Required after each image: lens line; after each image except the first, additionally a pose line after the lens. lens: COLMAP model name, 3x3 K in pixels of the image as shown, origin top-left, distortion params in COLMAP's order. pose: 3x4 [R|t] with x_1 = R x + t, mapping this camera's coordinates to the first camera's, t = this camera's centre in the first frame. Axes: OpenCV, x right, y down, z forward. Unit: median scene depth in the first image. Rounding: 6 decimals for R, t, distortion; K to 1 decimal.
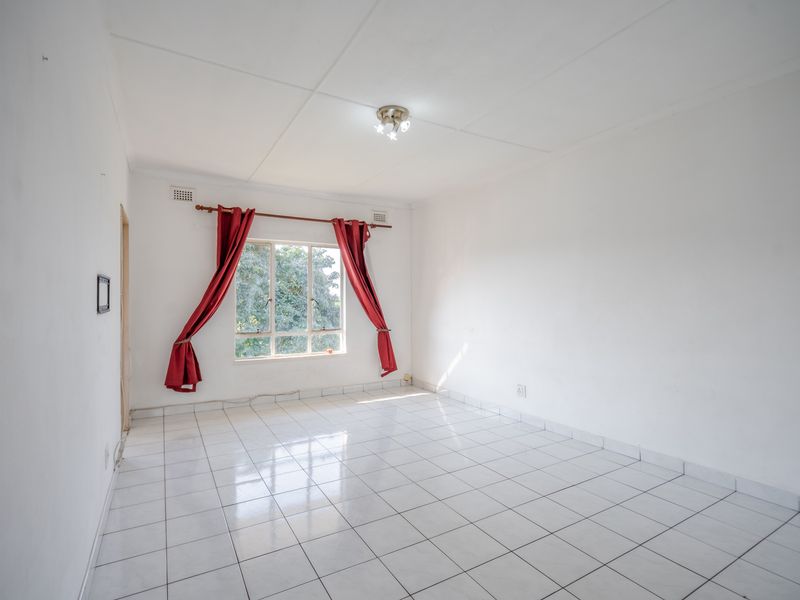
lens RADIAL K [[408.2, 0, 395.1], [0, 408.2, 297.9], [0, 0, 1]] dist [-0.003393, 0.003144]
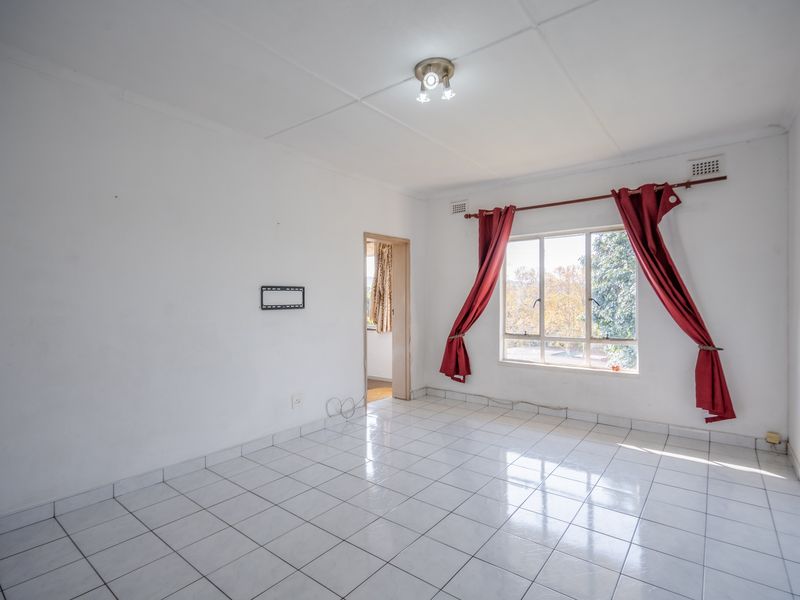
lens RADIAL K [[408.2, 0, 394.2], [0, 408.2, 303.2], [0, 0, 1]] dist [-0.003393, 0.003144]
pose [[0.362450, 0.001968, -0.932001, 0.428555], [0.005944, 0.999973, 0.004424, 0.005975], [0.931984, -0.007143, 0.362428, 0.377484]]
